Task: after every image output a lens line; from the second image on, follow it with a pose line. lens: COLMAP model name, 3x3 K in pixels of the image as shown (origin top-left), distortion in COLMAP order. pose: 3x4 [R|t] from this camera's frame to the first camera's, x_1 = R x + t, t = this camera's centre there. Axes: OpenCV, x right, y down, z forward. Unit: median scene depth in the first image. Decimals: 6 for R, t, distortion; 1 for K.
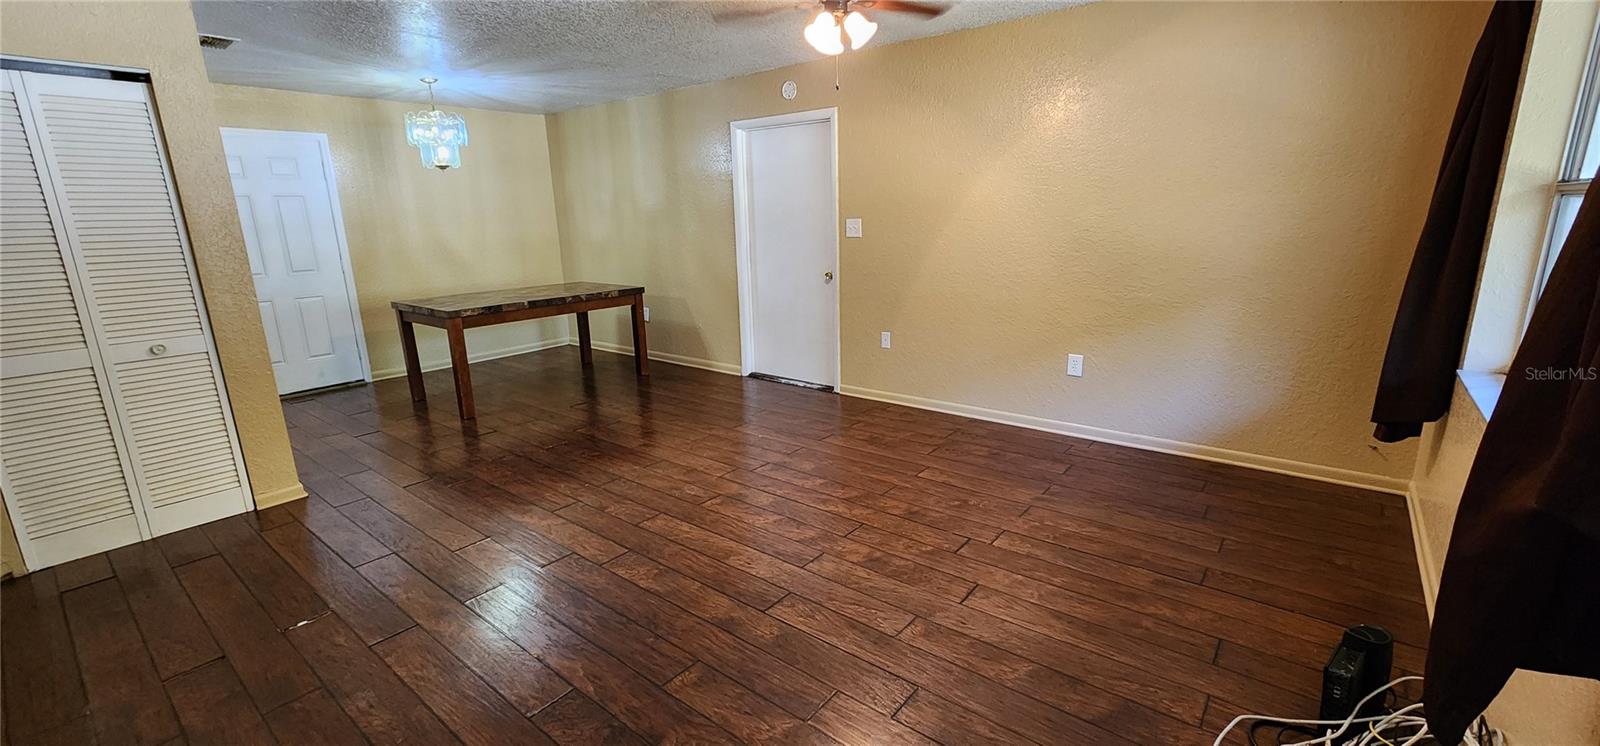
lens RADIAL K [[657.5, 0, 800.4], [0, 657.5, 375.0], [0, 0, 1]] dist [0.000950, -0.000198]
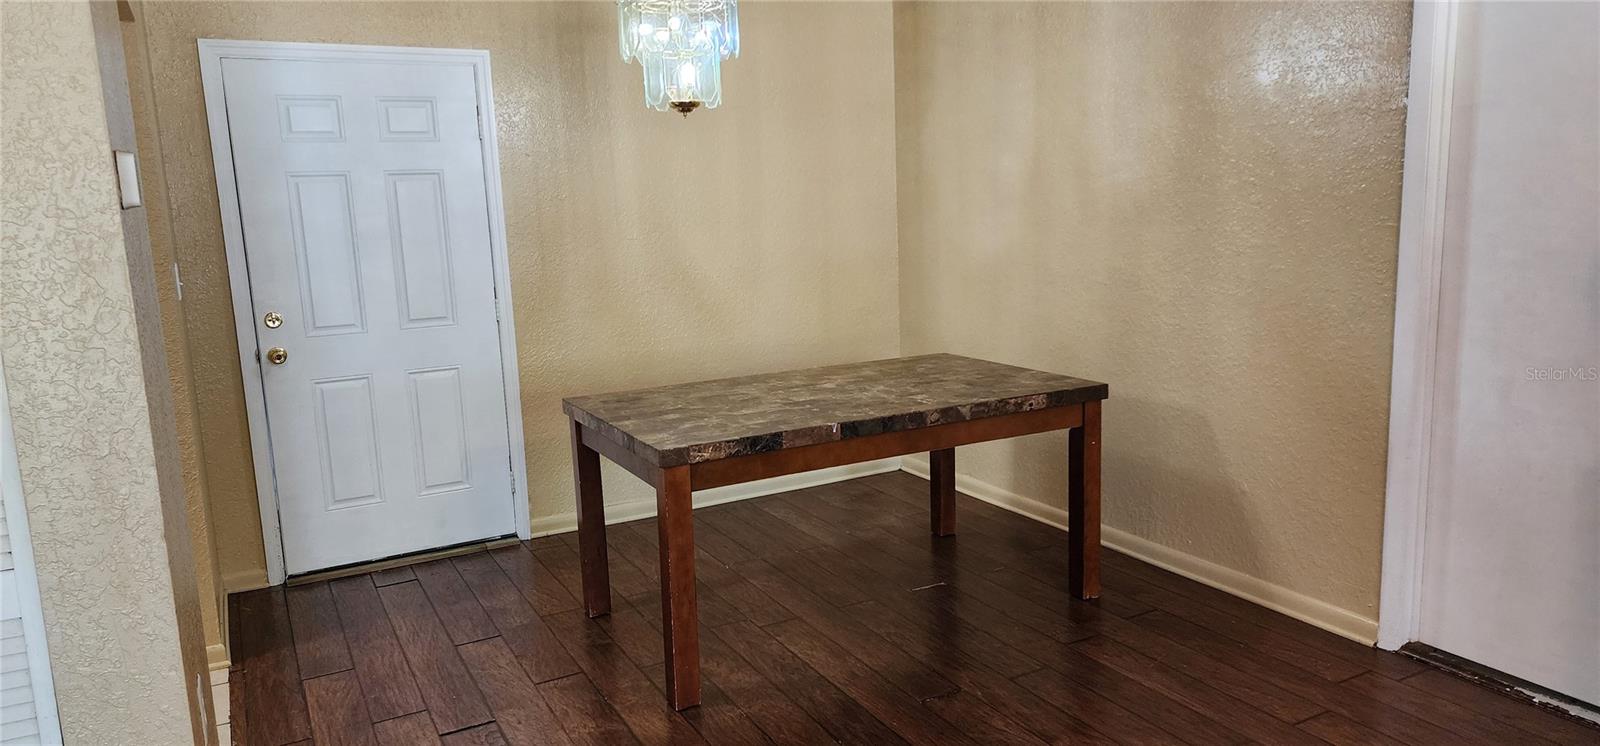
lens RADIAL K [[1068.3, 0, 797.5], [0, 1068.3, 381.1], [0, 0, 1]] dist [0.070382, -0.047623]
pose [[0.920957, 0.056392, -0.385562, -0.179350], [-0.080035, 0.995752, -0.045533, -0.102315], [0.381356, 0.072792, 0.921558, 0.366343]]
